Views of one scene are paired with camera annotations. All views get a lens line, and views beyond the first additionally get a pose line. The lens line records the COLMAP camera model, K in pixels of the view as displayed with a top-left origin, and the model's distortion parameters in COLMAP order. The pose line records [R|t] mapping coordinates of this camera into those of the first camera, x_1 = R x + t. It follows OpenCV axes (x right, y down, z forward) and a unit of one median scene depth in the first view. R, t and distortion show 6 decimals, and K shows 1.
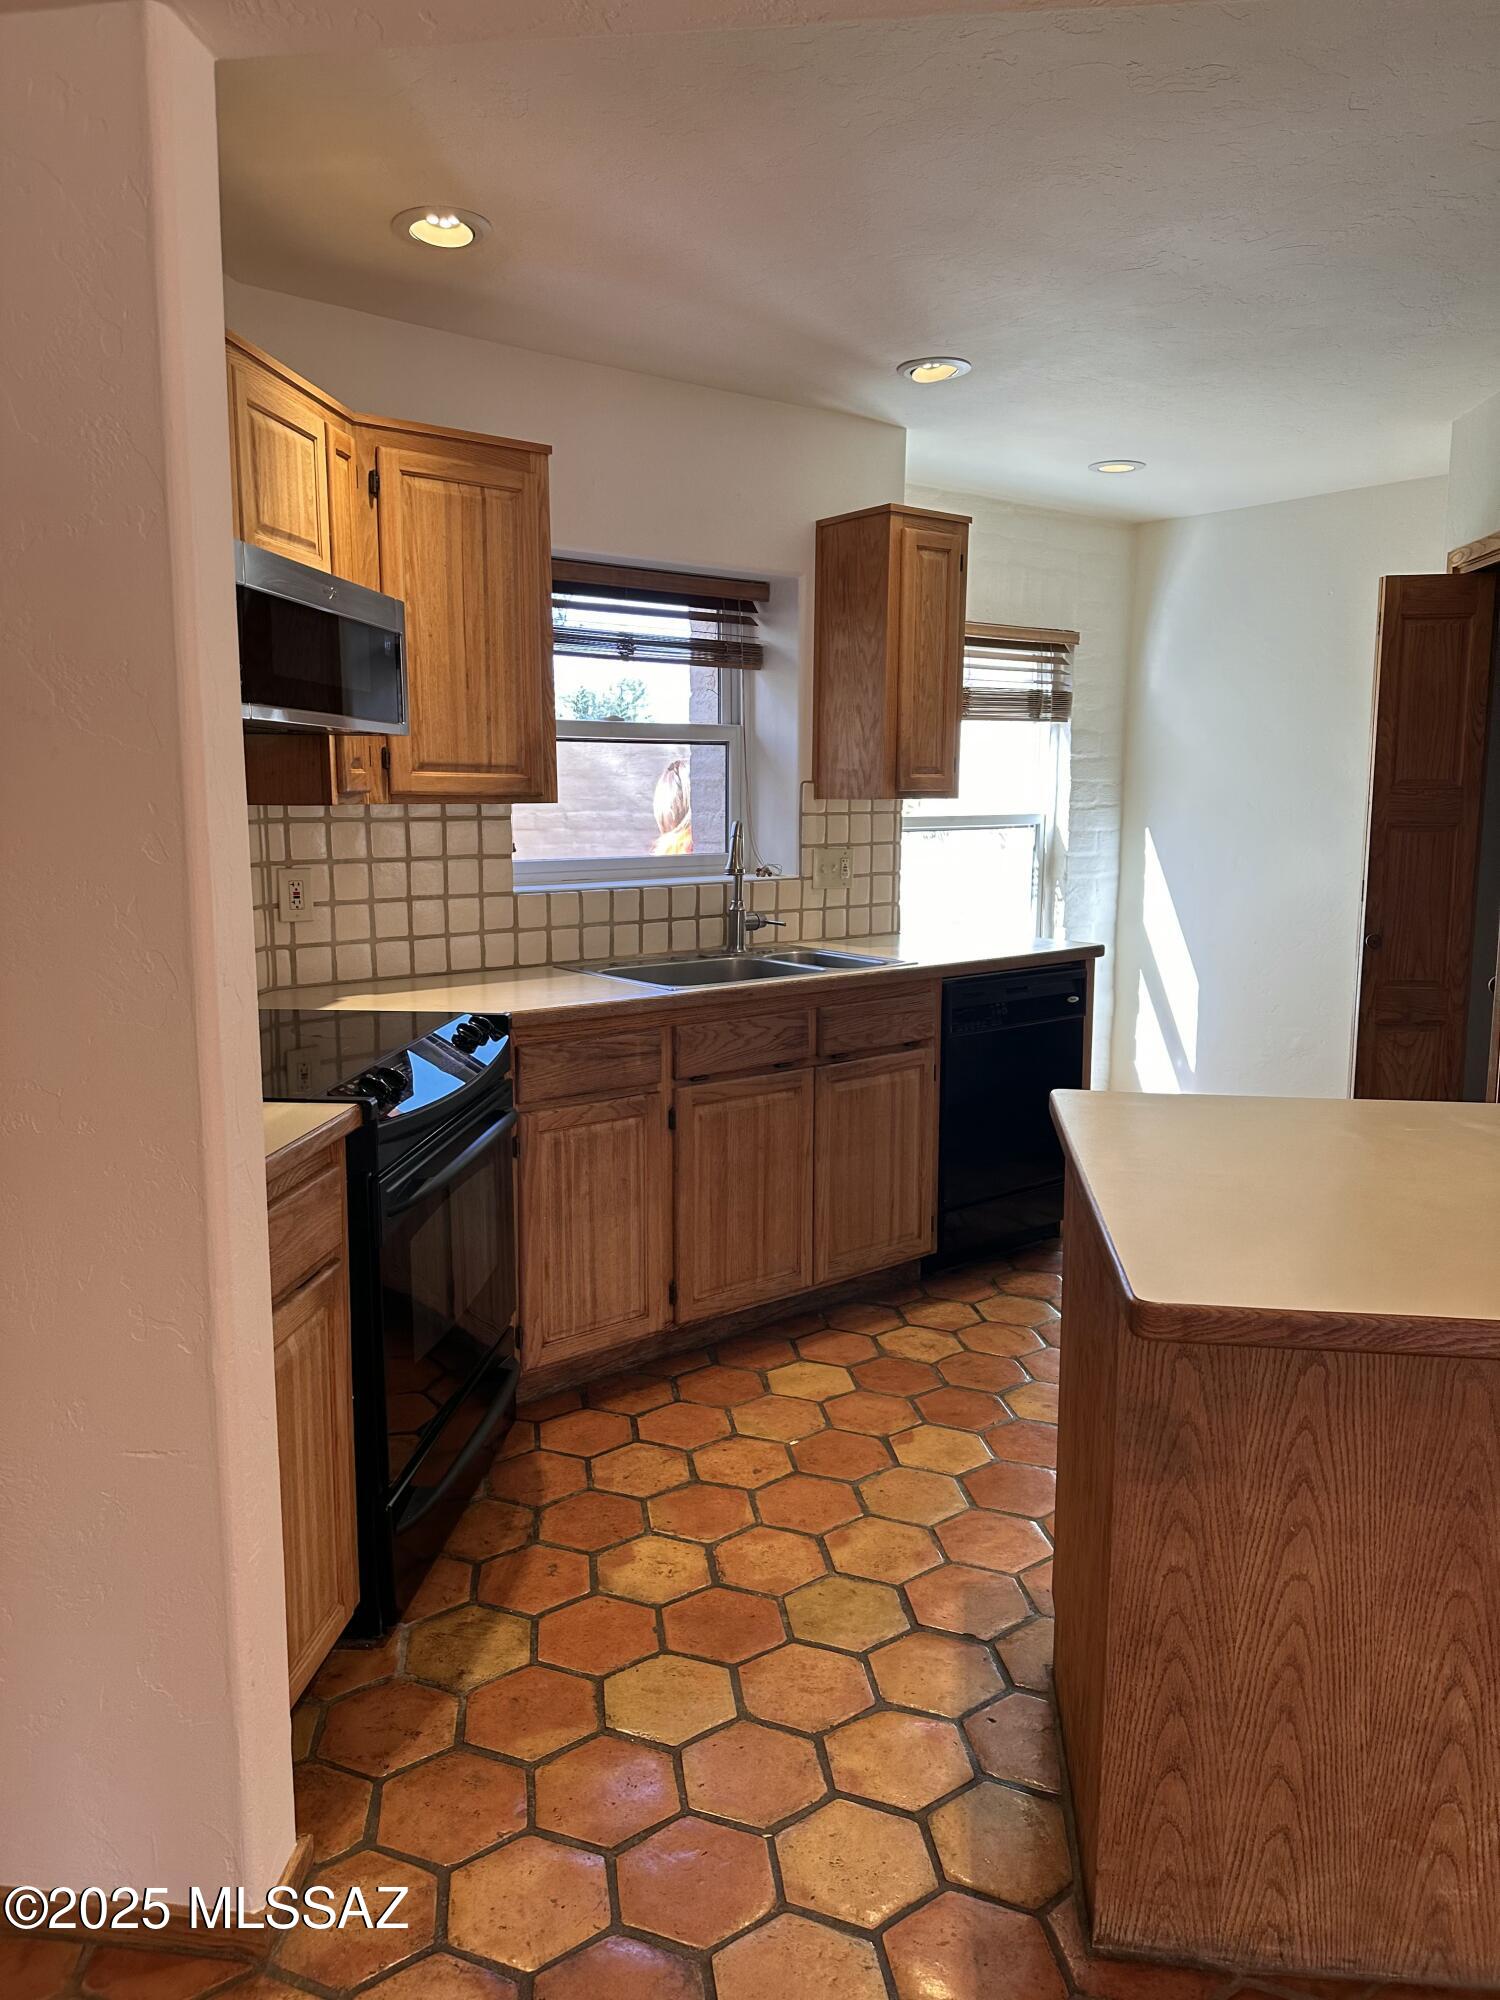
lens RADIAL K [[1393.3, 0, 732.3], [0, 1393.3, 996.6], [0, 0, 1]] dist [0.061072, -0.074306]
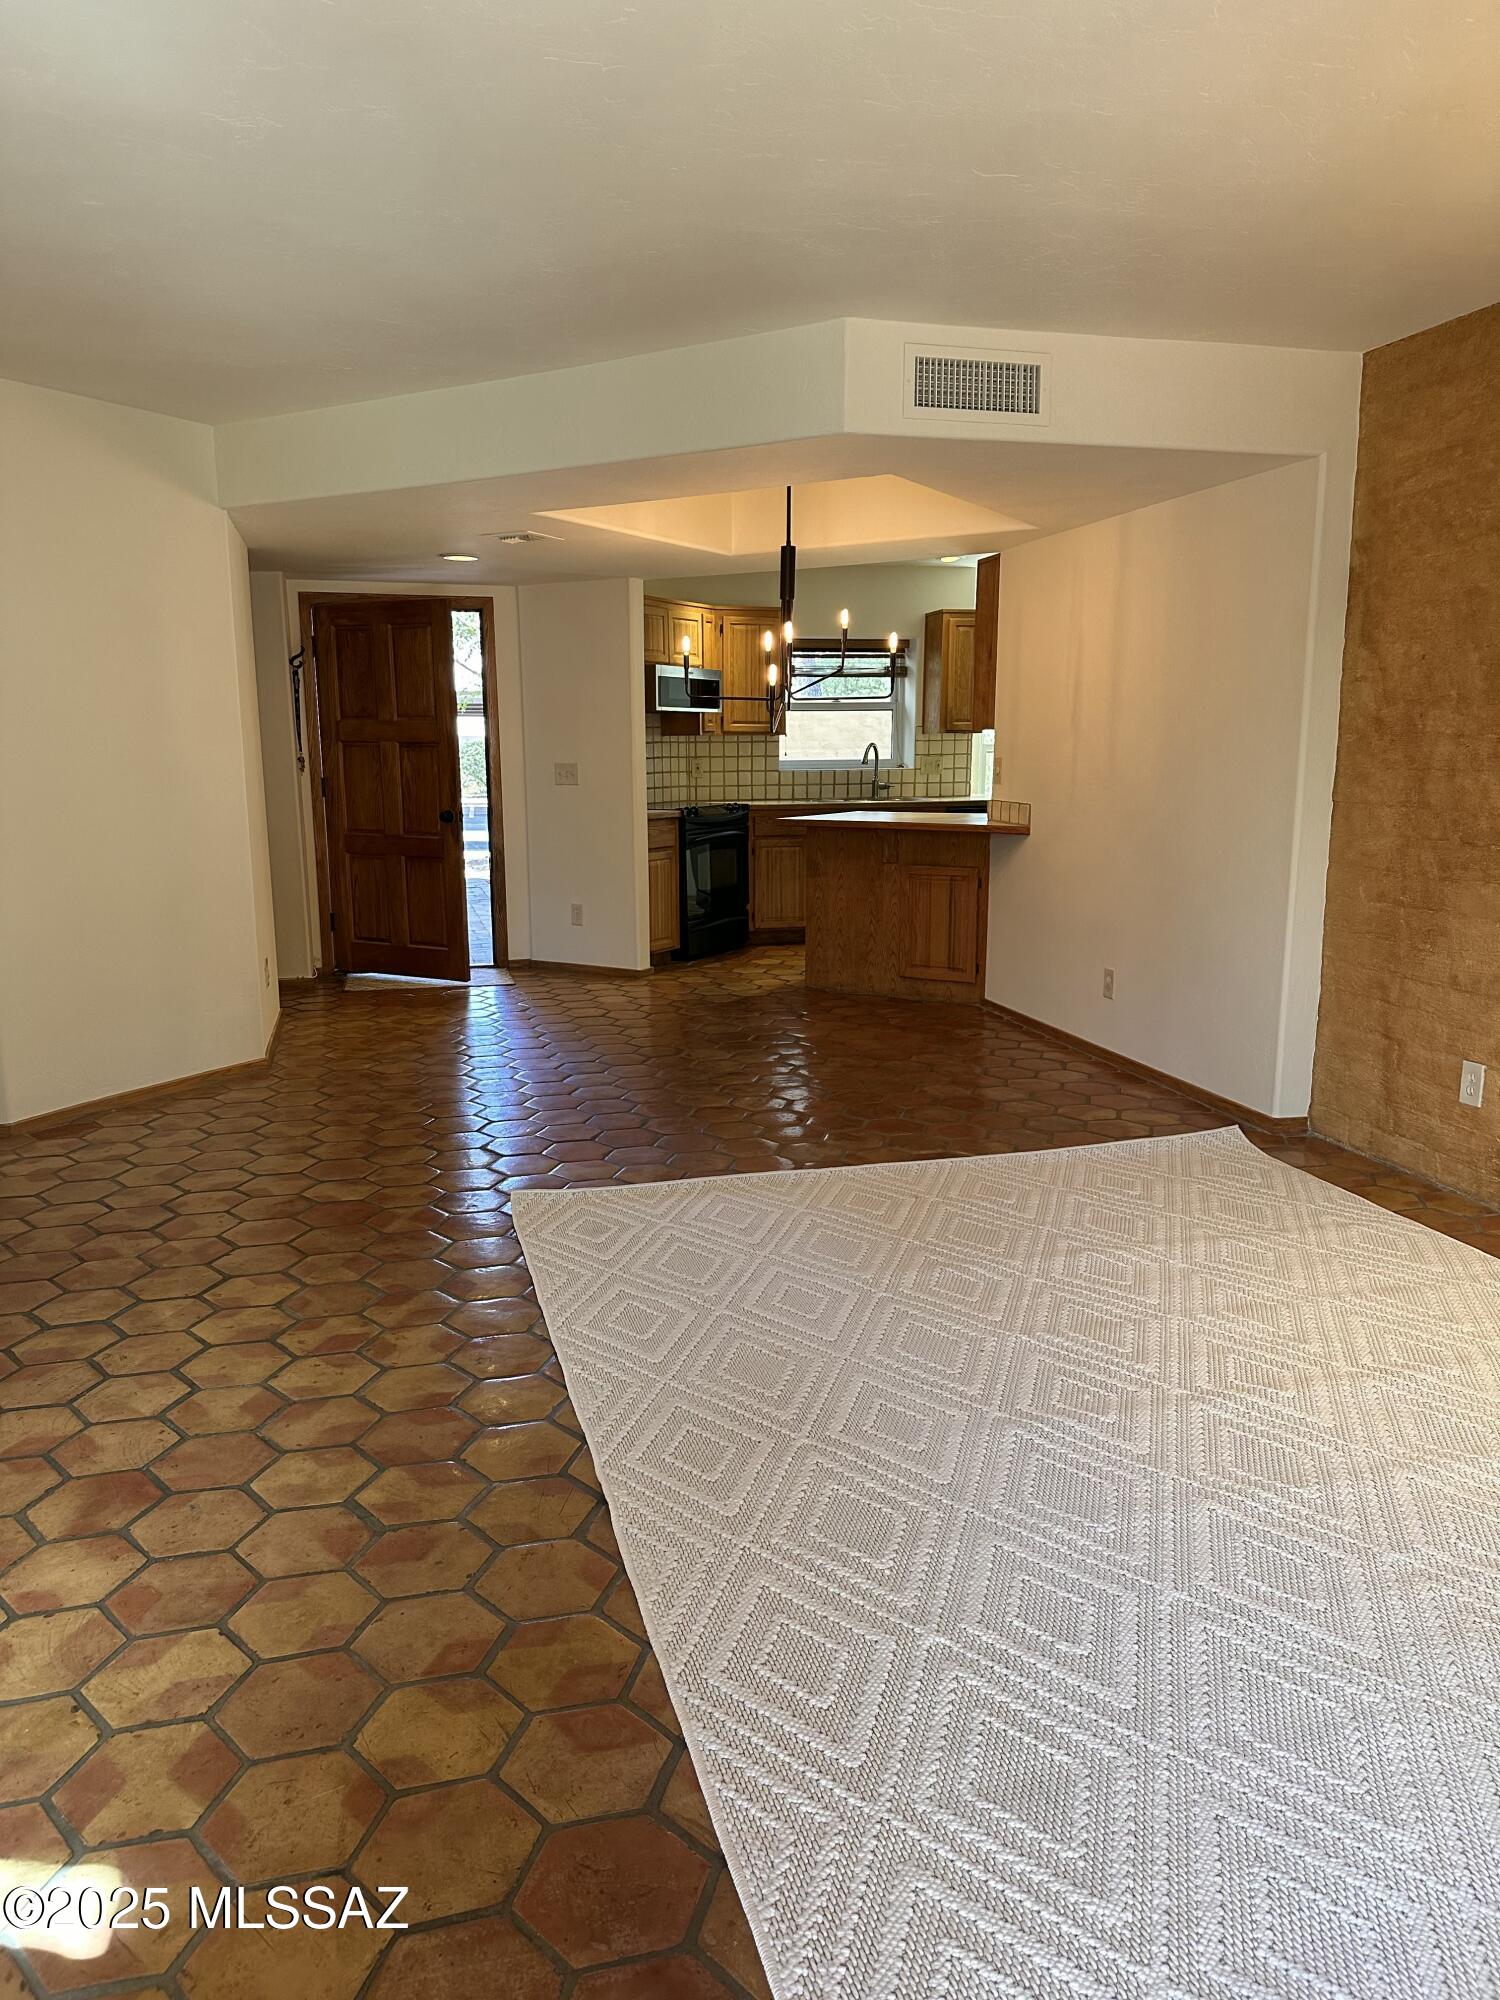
lens RADIAL K [[1393.3, 0, 745.9], [0, 1393.3, 1030.5], [0, 0, 1]] dist [0.061072, -0.074306]
pose [[0.917801, 0.074014, -0.390080, 0.874928], [-0.053759, 0.996589, 0.062605, 0.260845], [0.393384, -0.036488, 0.918650, -1.507324]]
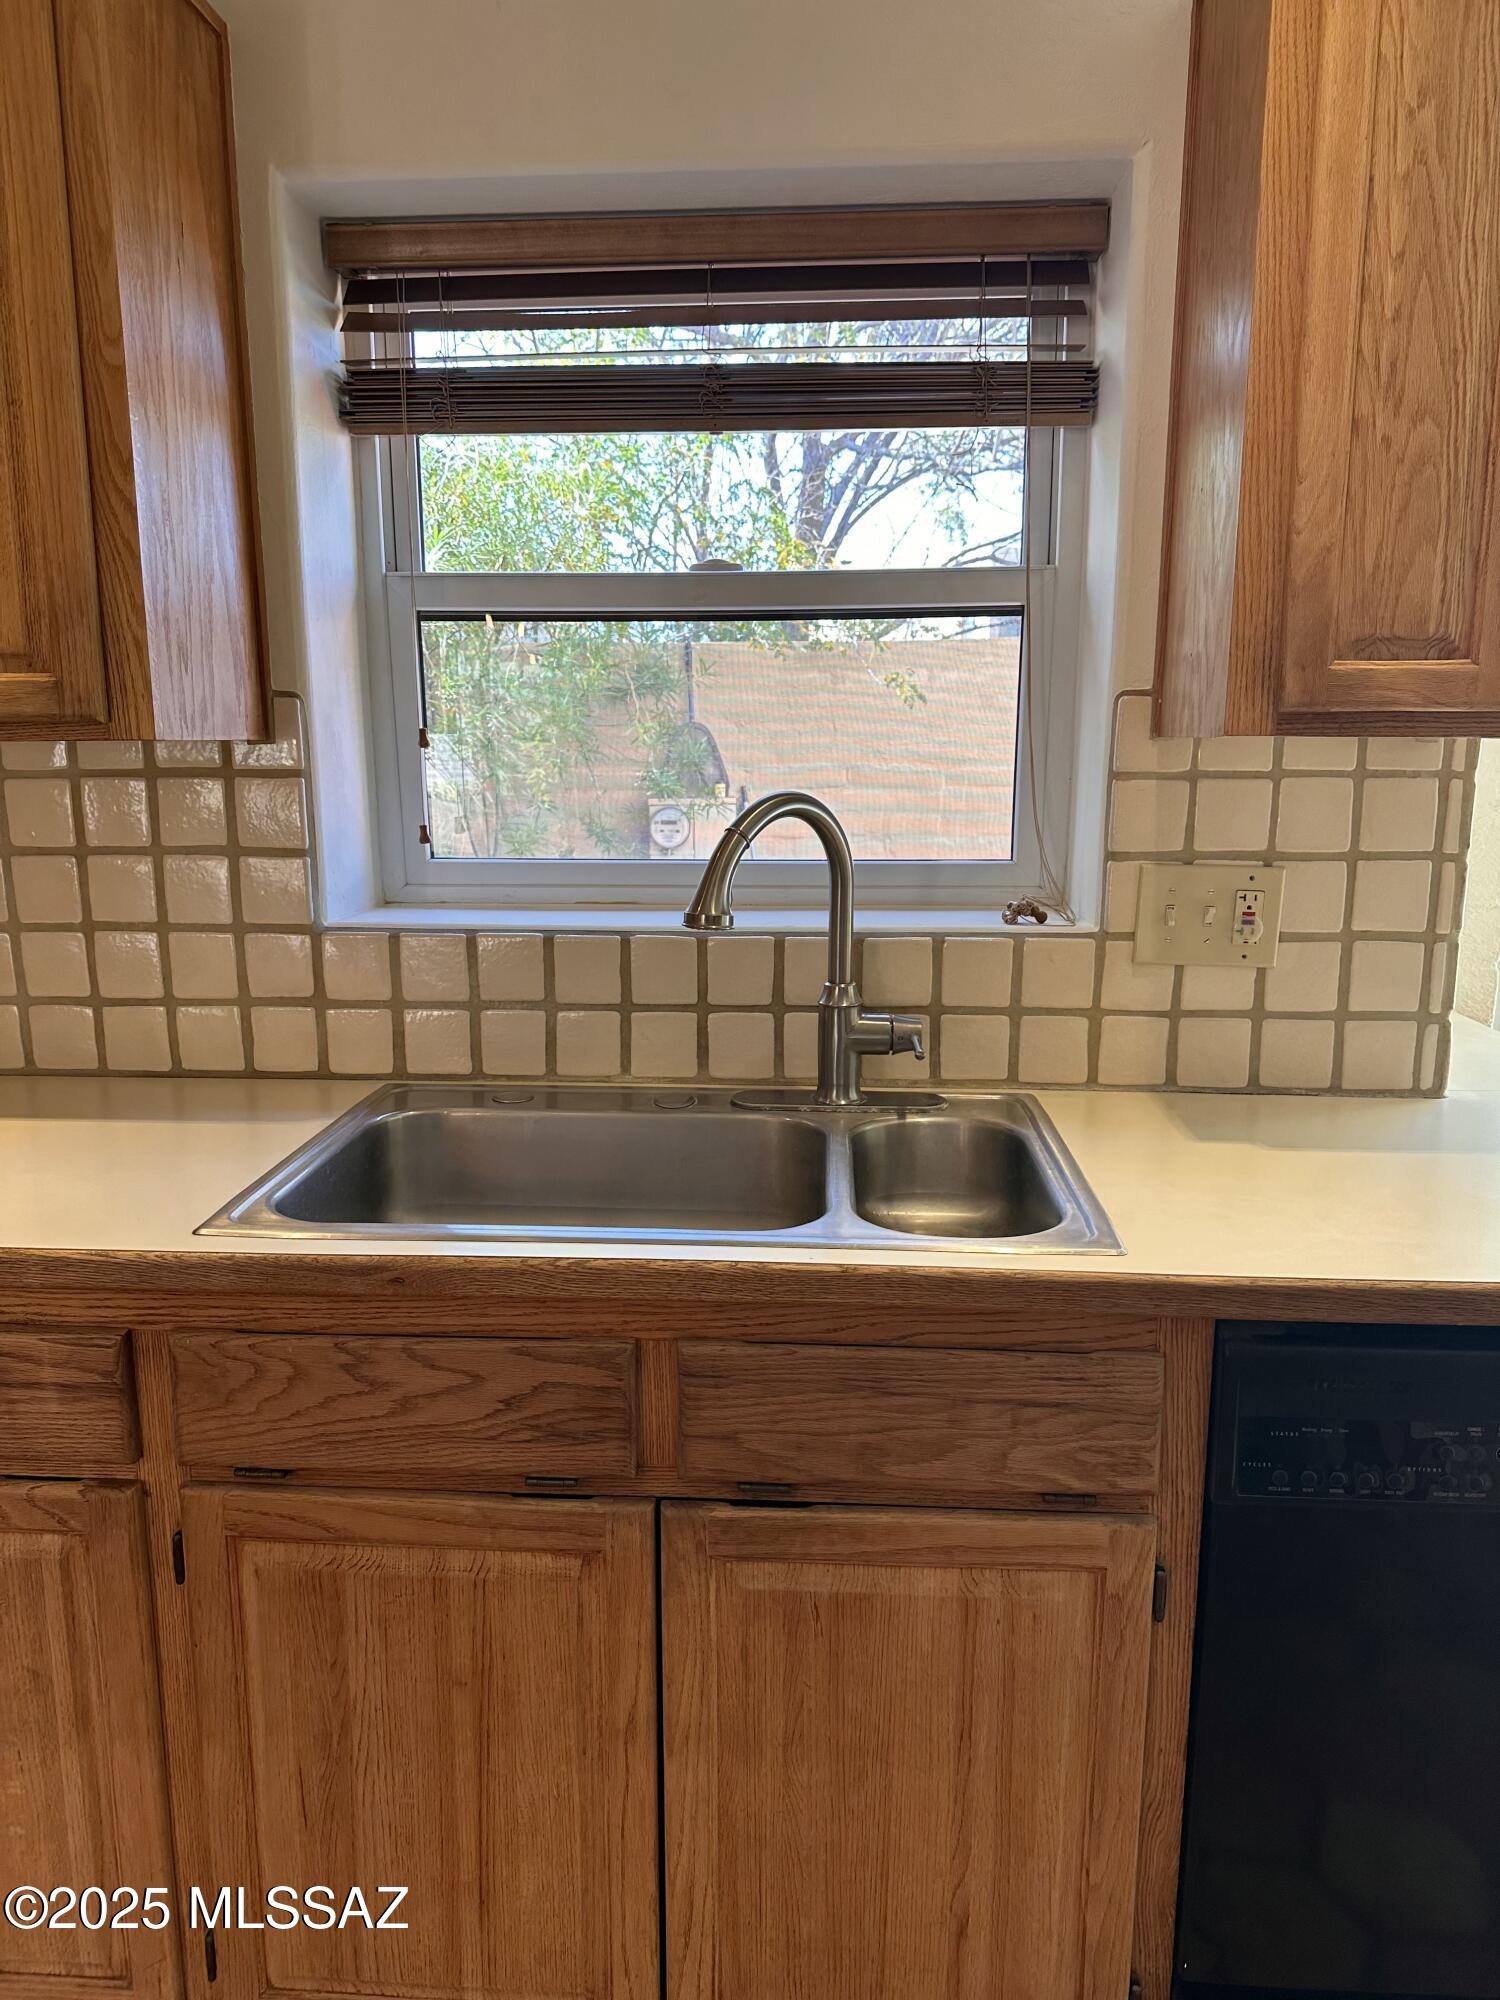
lens RADIAL K [[1393.3, 0, 742.1], [0, 1393.3, 1014.6], [0, 0, 1]] dist [0.061072, -0.074306]
pose [[0.740746, 0.130703, -0.658948, 0.291617], [-0.098468, 0.991421, 0.085958, -0.104041], [0.664530, 0.001212, 0.747261, 0.754971]]
